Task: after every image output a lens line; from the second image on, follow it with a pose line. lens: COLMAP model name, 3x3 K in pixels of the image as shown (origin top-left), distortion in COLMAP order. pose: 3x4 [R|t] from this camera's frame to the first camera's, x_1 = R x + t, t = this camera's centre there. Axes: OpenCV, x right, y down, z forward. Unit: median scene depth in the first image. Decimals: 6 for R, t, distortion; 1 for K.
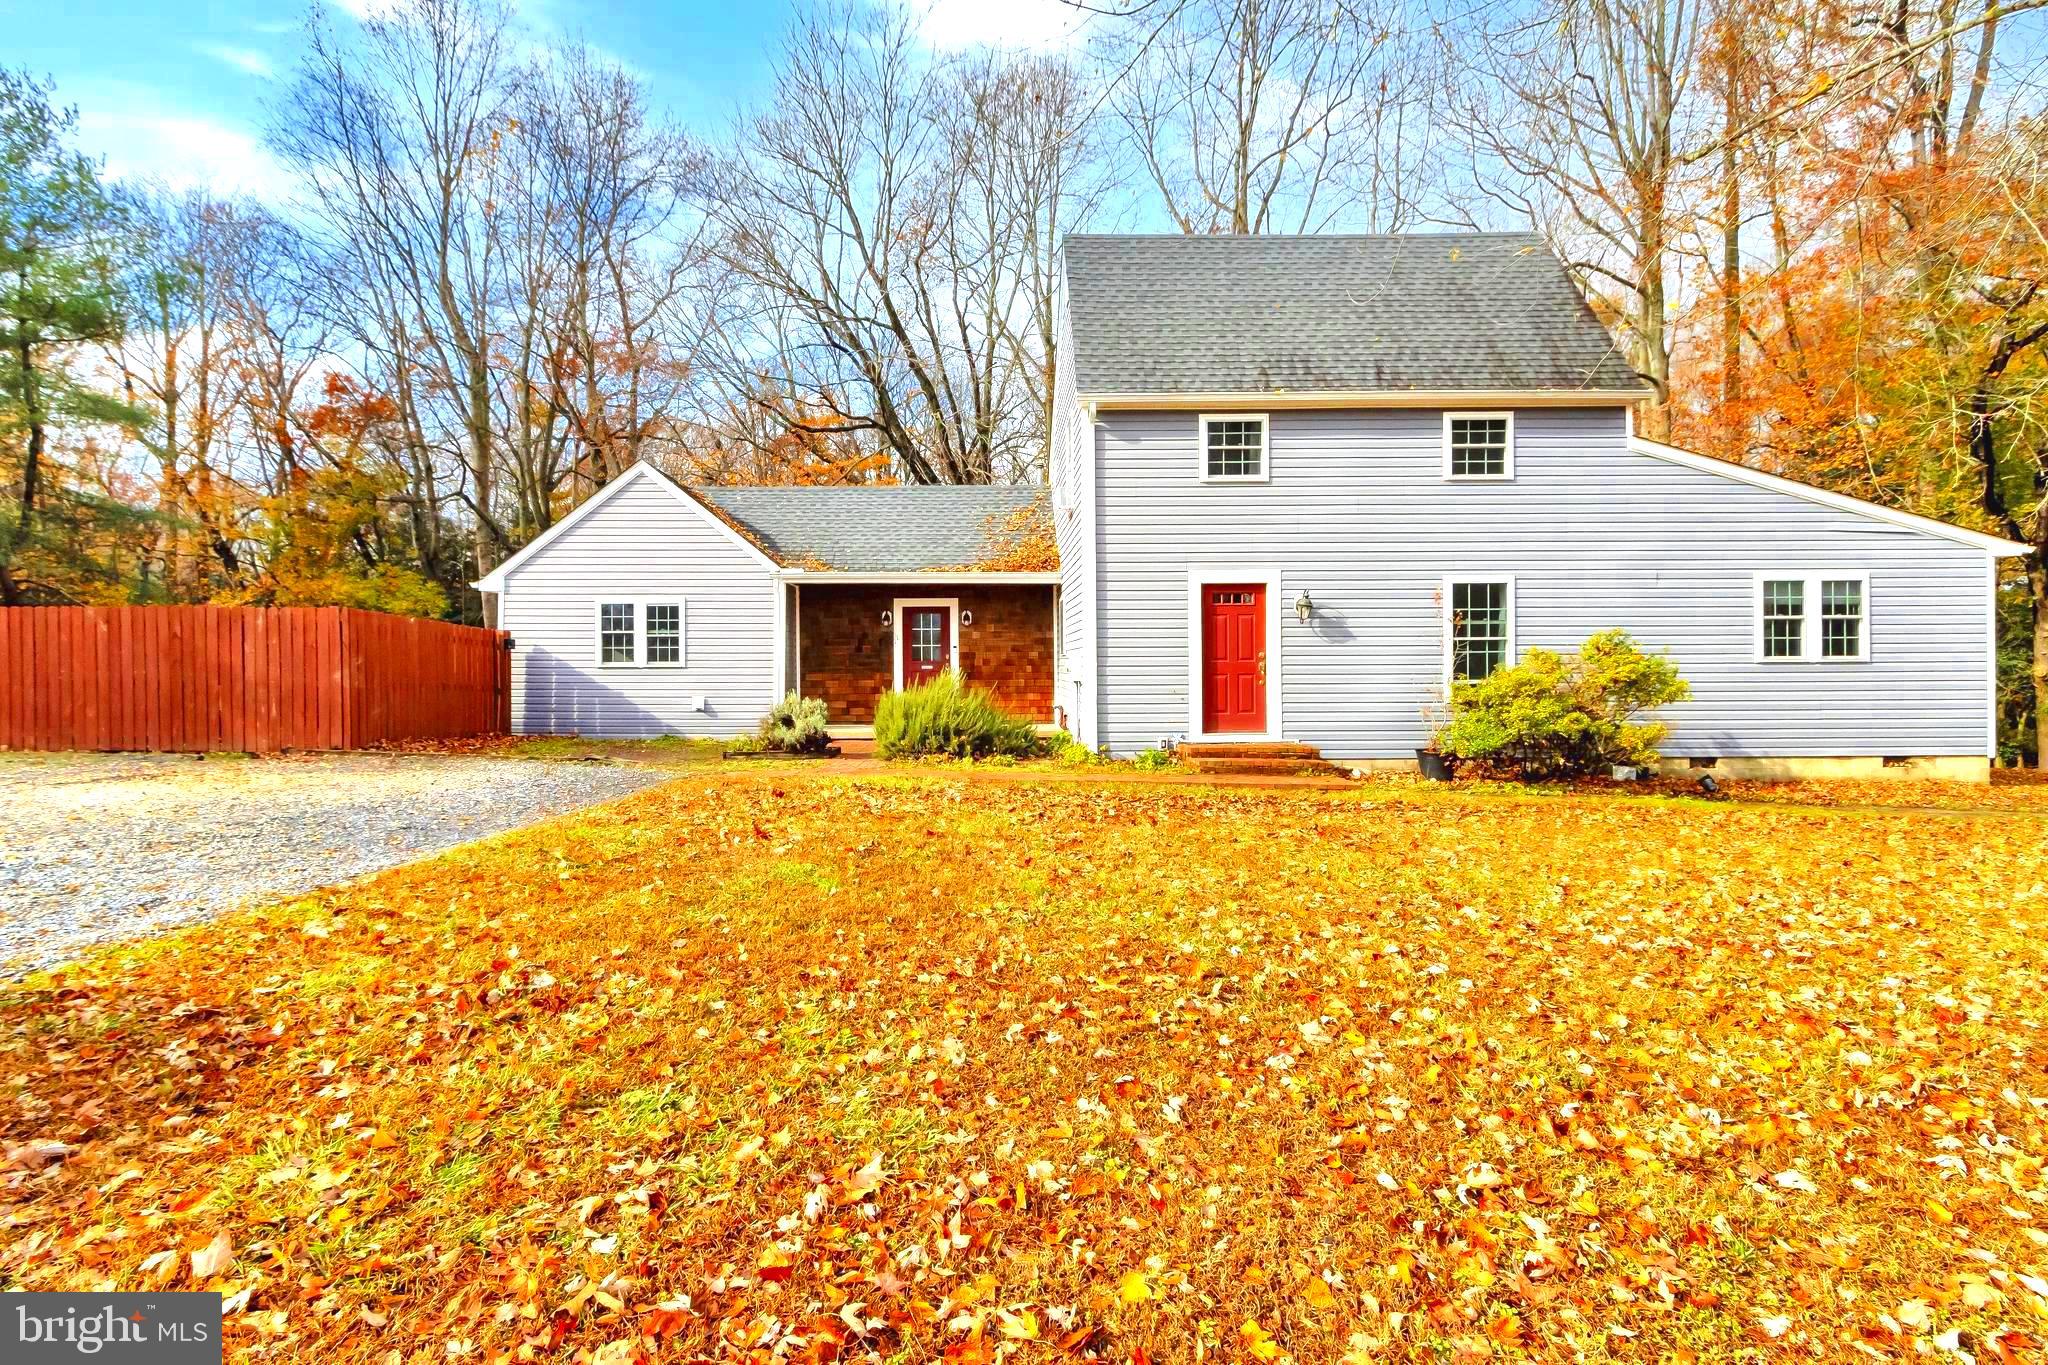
lens RADIAL K [[905.9, 0, 997.6], [0, 905.9, 618.8], [0, 0, 1]] dist [0.004376, -0.001178]
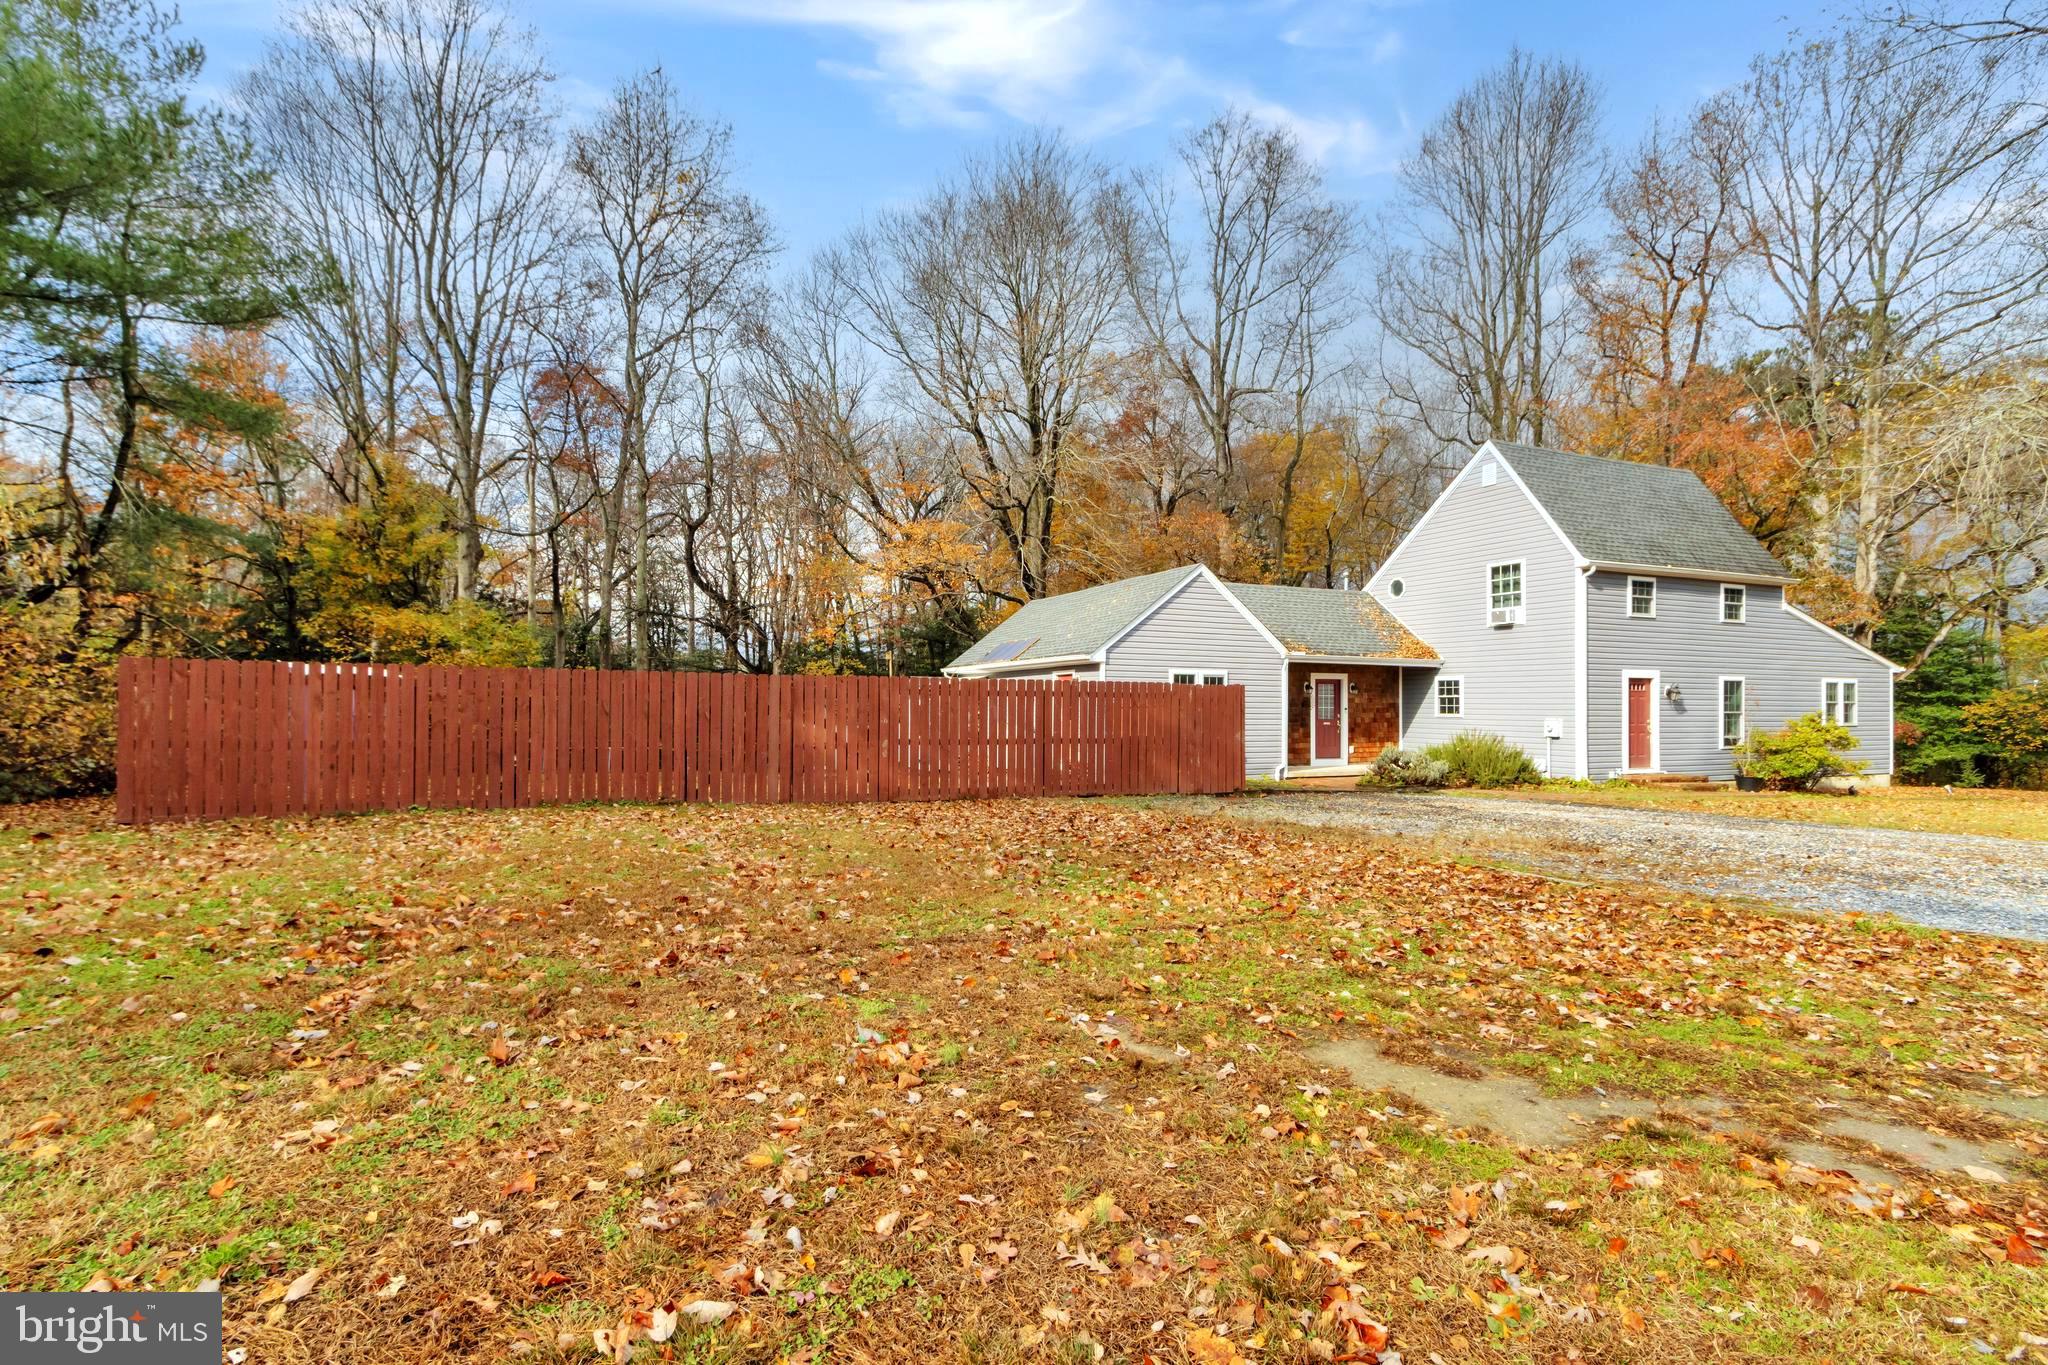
lens RADIAL K [[905.9, 0, 989.7], [0, 905.9, 652.5], [0, 0, 1]] dist [0.004376, -0.001178]
pose [[0.926306, 0.030998, 0.375494, -1.153301], [-0.028812, 0.999519, -0.011435, -0.025025], [-0.375668, -0.000227, 0.926754, -0.078431]]
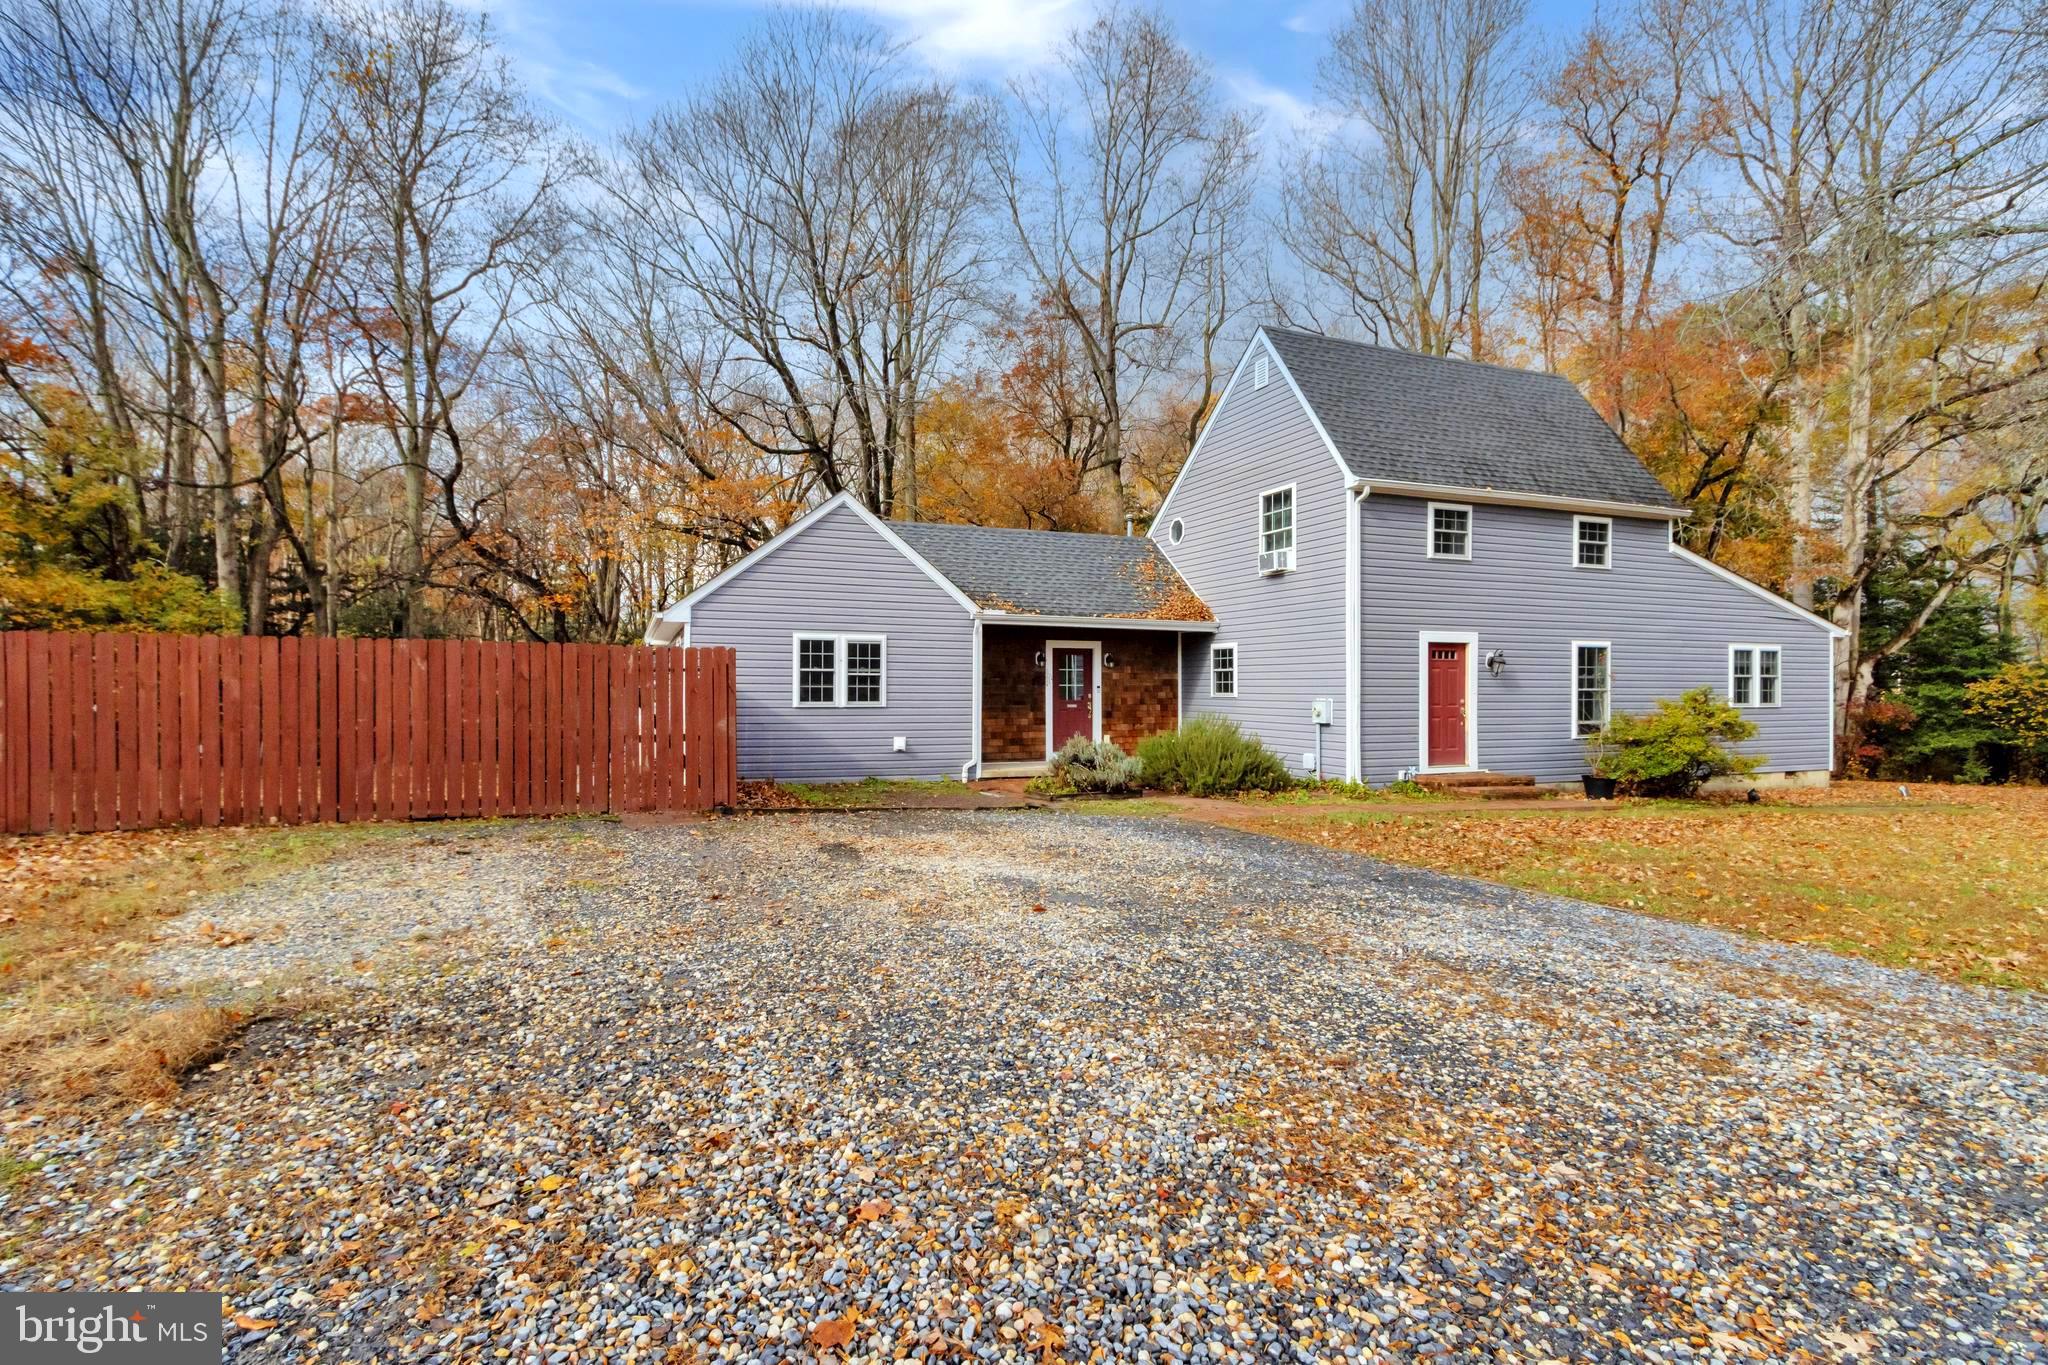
lens RADIAL K [[905.9, 0, 986.2], [0, 905.9, 641.6], [0, 0, 1]] dist [0.004376, -0.001178]
pose [[0.938221, 0.024800, 0.345146, -0.580857], [-0.024619, 0.999685, -0.004910, -0.014621], [-0.345159, -0.003890, 0.938536, 0.052783]]
